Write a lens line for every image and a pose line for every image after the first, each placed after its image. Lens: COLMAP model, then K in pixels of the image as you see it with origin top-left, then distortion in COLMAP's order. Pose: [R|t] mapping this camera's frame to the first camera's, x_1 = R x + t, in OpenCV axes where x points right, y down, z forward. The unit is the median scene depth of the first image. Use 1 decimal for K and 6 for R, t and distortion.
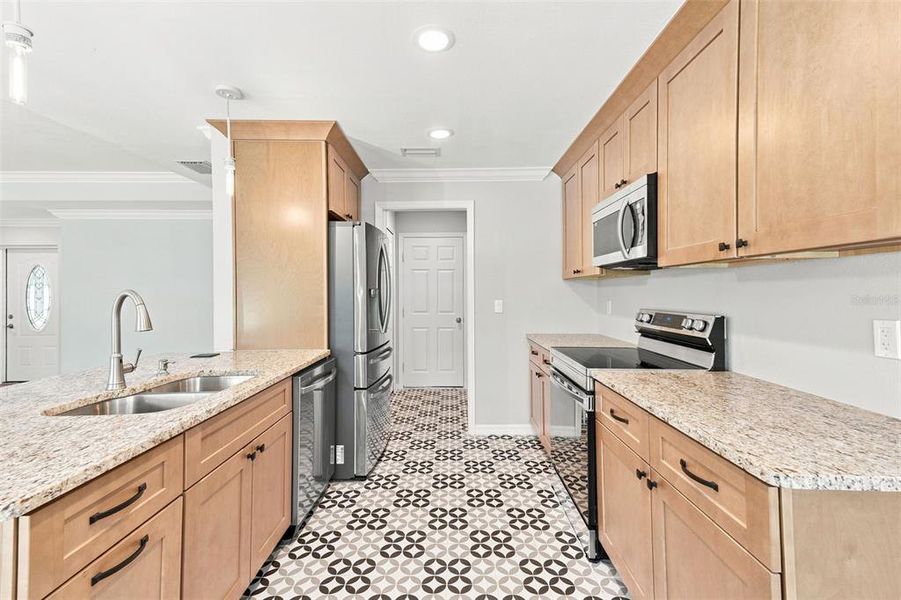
lens RADIAL K [[400.4, 0, 447.5], [0, 400.4, 288.4], [0, 0, 1]] dist [0.035324, -0.000235]
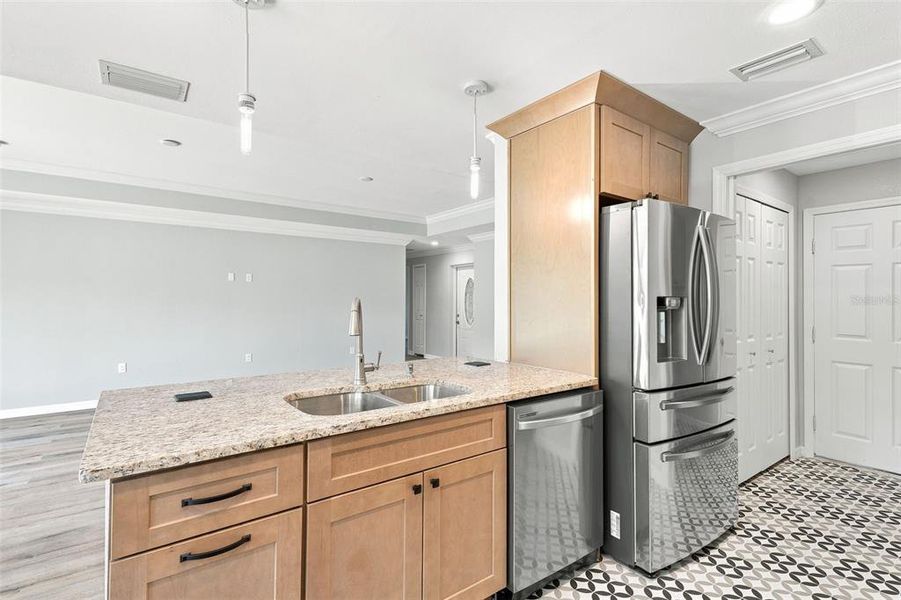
lens RADIAL K [[420.4, 0, 449.5], [0, 420.4, 292.5], [0, 0, 1]] dist [0.017312, -0.000797]
pose [[0.599065, -0.004428, -0.800688, 0.186502], [-0.001094, 0.999979, -0.006349, -0.002146], [0.800700, 0.004679, 0.599048, 0.330651]]
